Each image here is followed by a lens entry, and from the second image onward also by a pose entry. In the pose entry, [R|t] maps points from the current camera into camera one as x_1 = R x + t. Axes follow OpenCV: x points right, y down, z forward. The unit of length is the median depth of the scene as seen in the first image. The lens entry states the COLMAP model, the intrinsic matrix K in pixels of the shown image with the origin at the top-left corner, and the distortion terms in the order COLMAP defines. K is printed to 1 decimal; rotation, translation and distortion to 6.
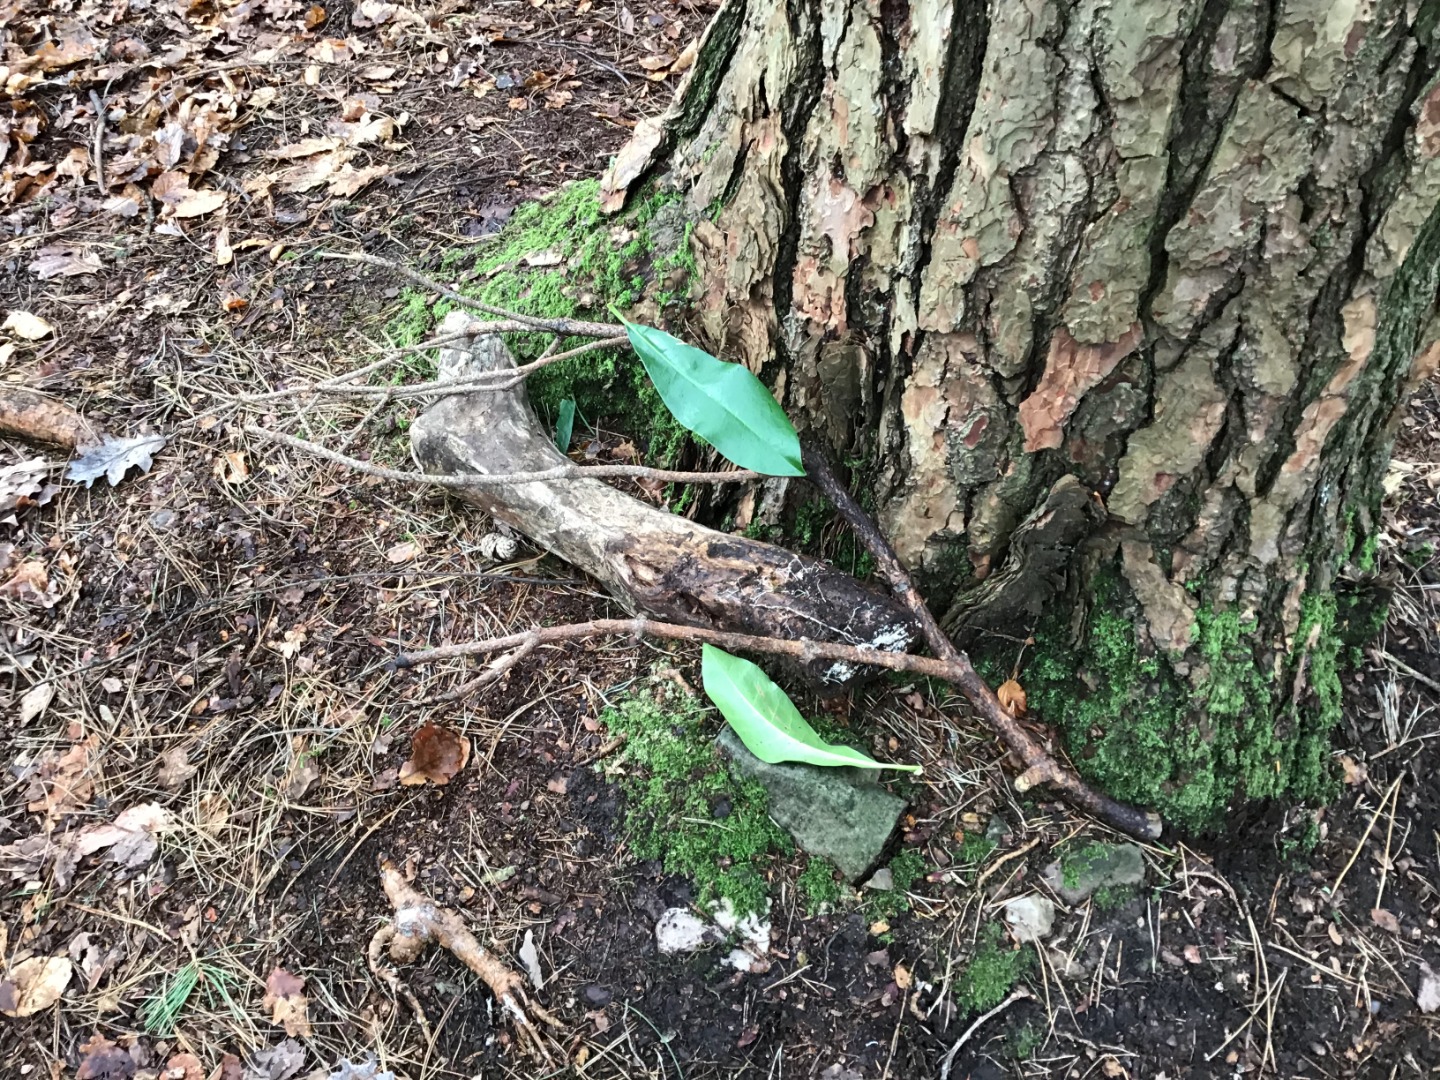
lens RADIAL K [[1295.4, 0, 729.1], [0, 1295.4, 545.8], [0, 0, 1]] dist [0.059594, -0.126362]
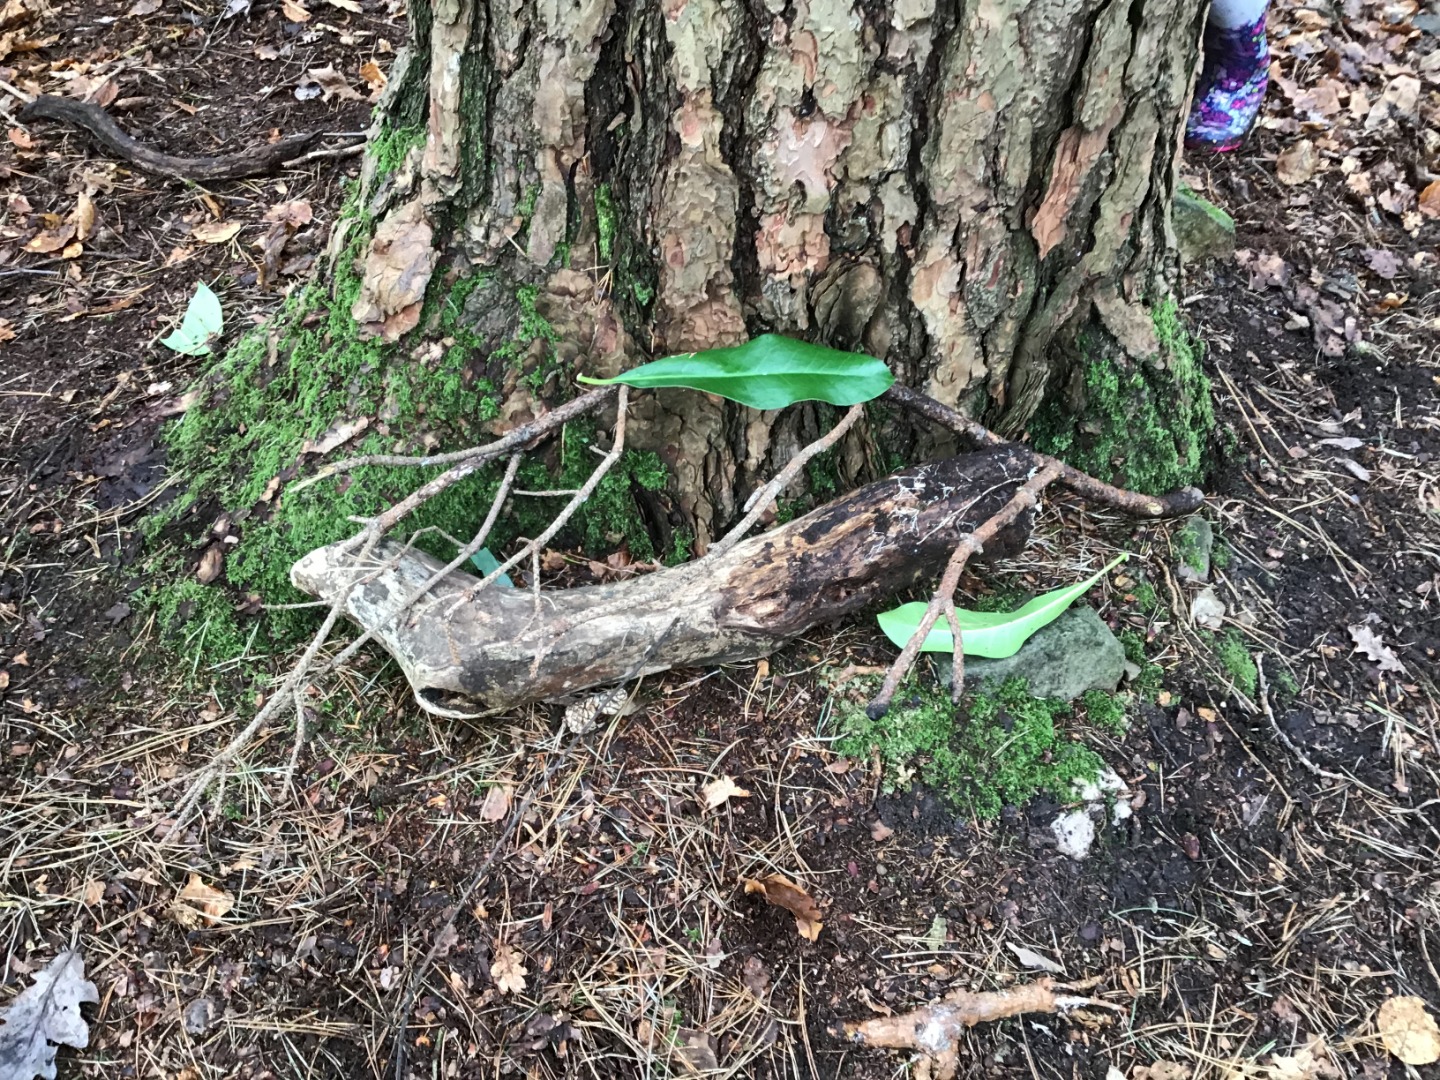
lens RADIAL K [[1295.4, 0, 727.0], [0, 1295.4, 540.3], [0, 0, 1]] dist [0.059594, -0.126362]
pose [[0.598214, -0.581009, 0.551878, -0.625886], [0.588258, 0.786059, 0.189903, -0.233328], [-0.544144, 0.211044, 0.812015, 0.279373]]
